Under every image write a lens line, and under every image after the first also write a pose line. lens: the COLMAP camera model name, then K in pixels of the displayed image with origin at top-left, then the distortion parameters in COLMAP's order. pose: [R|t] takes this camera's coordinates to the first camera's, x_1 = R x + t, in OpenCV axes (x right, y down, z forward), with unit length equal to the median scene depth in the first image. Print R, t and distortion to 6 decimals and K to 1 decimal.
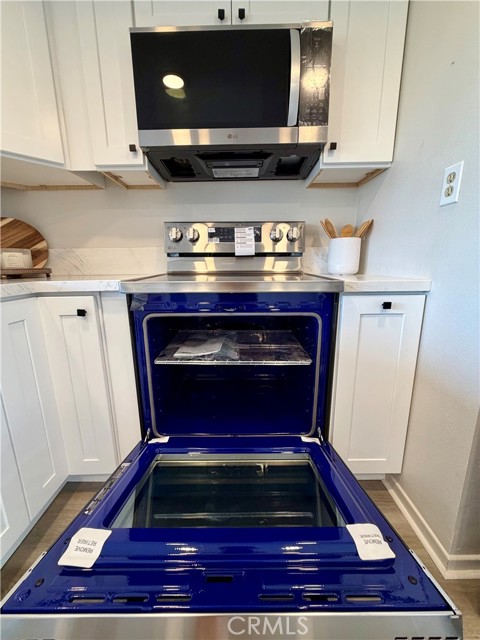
lens RADIAL K [[255.9, 0, 239.3], [0, 255.9, 318.8], [0, 0, 1]] dist [0.007048, 0.000179]
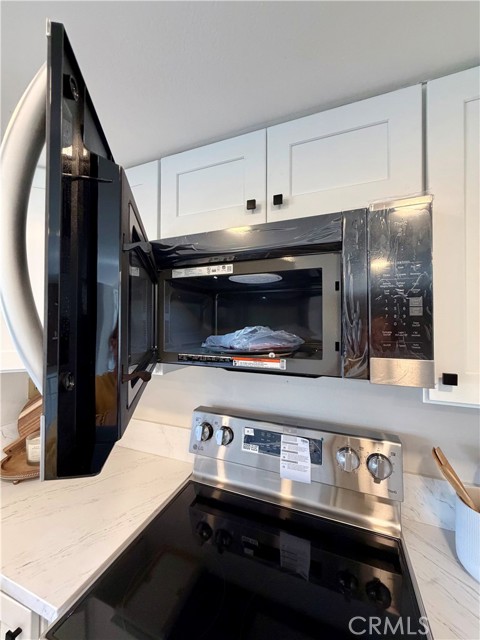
lens RADIAL K [[255.9, 0, 240.1], [0, 255.9, 323.1], [0, 0, 1]] dist [0.007048, 0.000179]
pose [[0.930070, 0.014149, -0.367111, 0.155845], [-0.088110, 0.978685, -0.185507, -0.626545], [0.356661, 0.204881, 0.911491, 0.343479]]
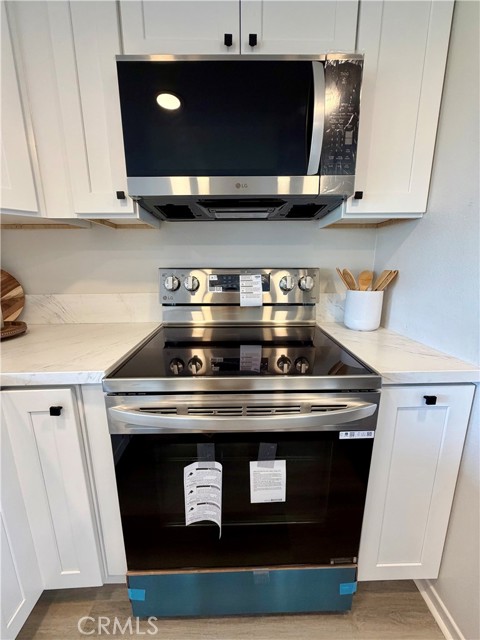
lens RADIAL K [[255.9, 0, 239.1], [0, 255.9, 319.0], [0, 0, 1]] dist [0.007048, 0.000179]
pose [[0.999767, -0.001079, 0.021551, -0.047532], [0.000995, 0.999992, 0.003890, -0.256674], [-0.021555, -0.003867, 0.999760, 0.151298]]
